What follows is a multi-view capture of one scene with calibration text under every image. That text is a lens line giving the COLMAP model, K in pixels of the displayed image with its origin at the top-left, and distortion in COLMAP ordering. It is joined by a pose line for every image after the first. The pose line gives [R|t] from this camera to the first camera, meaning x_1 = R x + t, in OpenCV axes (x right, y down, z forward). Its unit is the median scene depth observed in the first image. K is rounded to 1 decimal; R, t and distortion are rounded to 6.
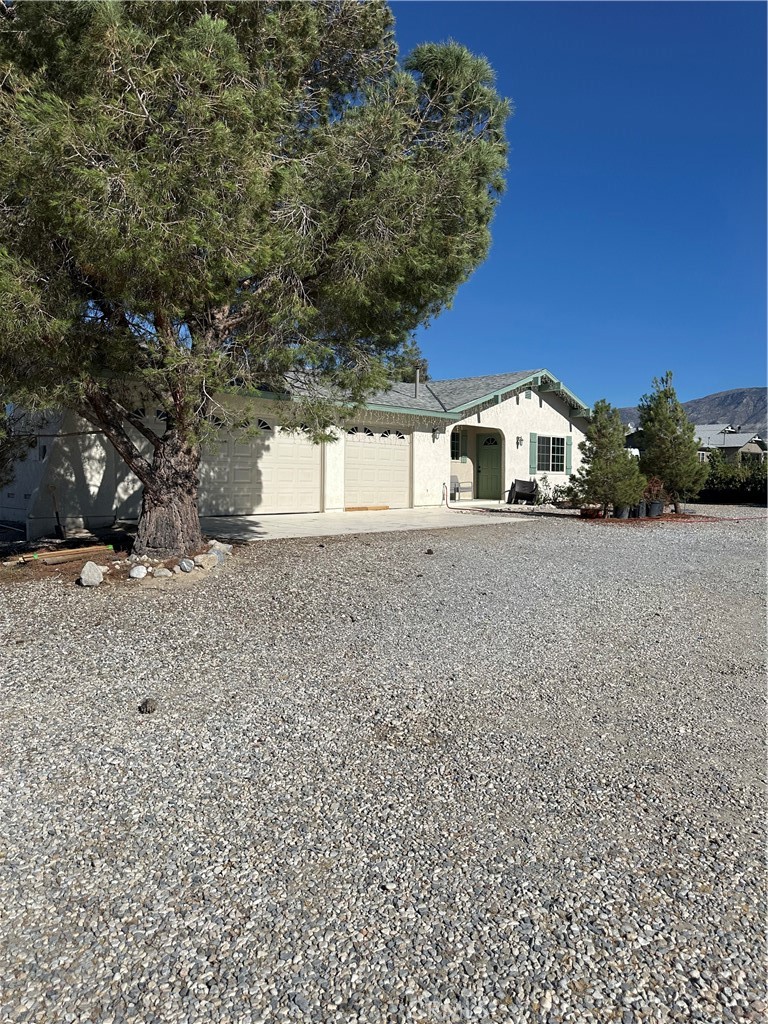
lens RADIAL K [[723.4, 0, 378.0], [0, 723.4, 513.2], [0, 0, 1]] dist [0.045082, -0.060161]
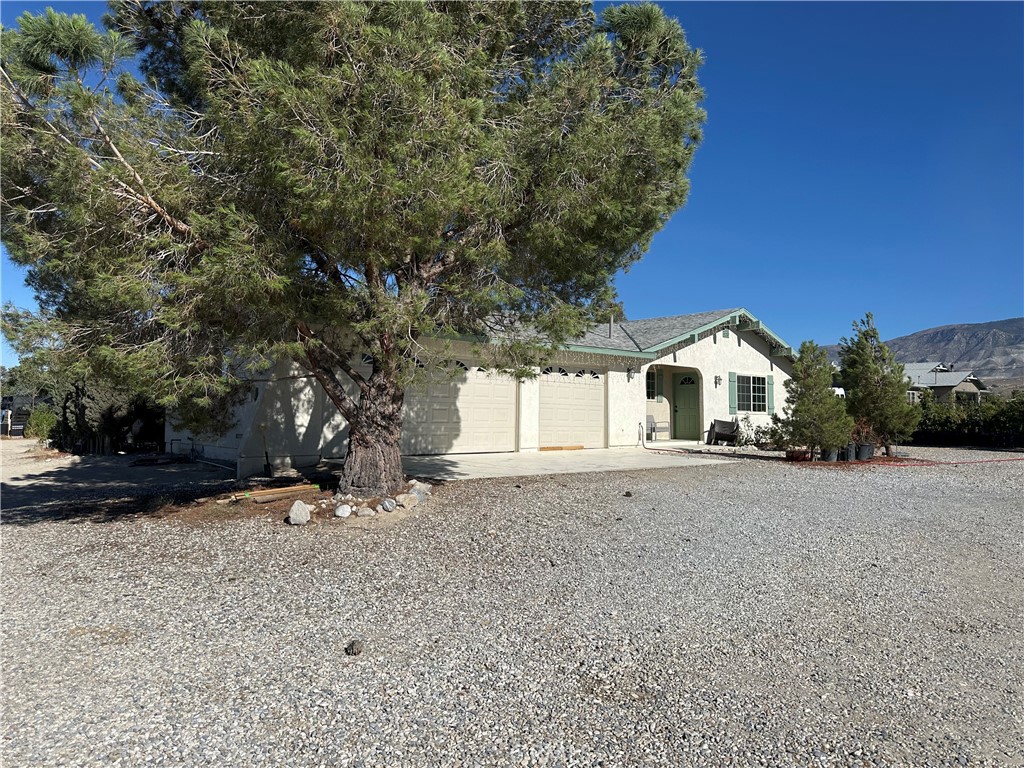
lens RADIAL K [[723.4, 0, 501.0], [0, 723.4, 384.0], [0, 0, 1]] dist [0.045082, -0.060161]
pose [[0.995420, -0.001744, -0.095585, -0.009585], [-0.007177, 0.995649, -0.092905, -0.004454], [0.095331, 0.093166, 0.991076, -0.010081]]
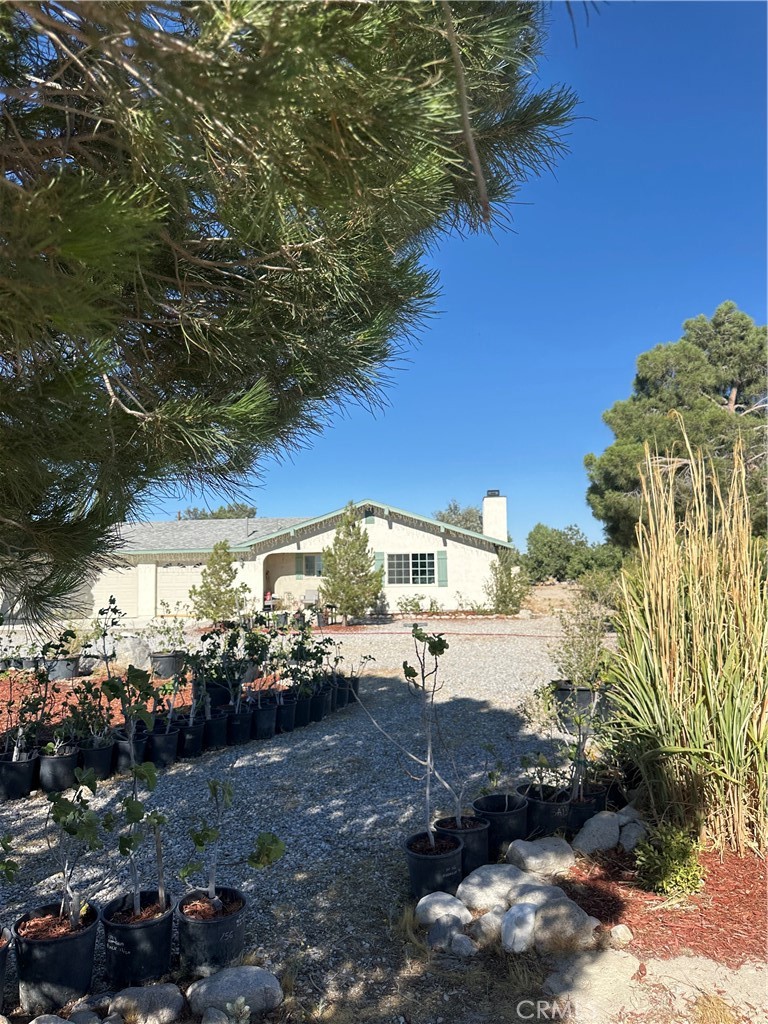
lens RADIAL K [[723.4, 0, 381.0], [0, 723.4, 515.3], [0, 0, 1]] dist [0.045082, -0.060161]
pose [[0.604753, -0.093978, -0.790849, 4.169354], [-0.019237, 0.991000, -0.132472, -0.055802], [0.796181, 0.095327, 0.597502, 1.110047]]
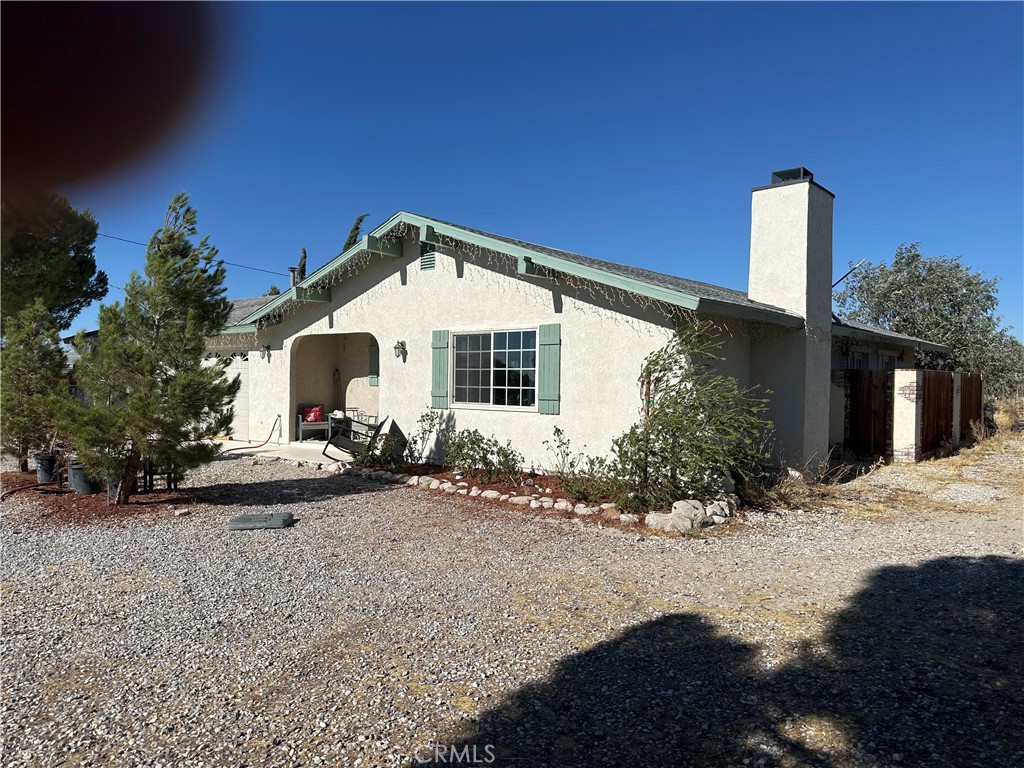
lens RADIAL K [[723.4, 0, 509.5], [0, 723.4, 387.2], [0, 0, 1]] dist [0.045082, -0.060161]
pose [[0.047281, 0.001778, -0.998880, 2.713075], [-0.061111, 0.998130, -0.001116, -0.263624], [0.997011, 0.061095, 0.047301, 3.760833]]
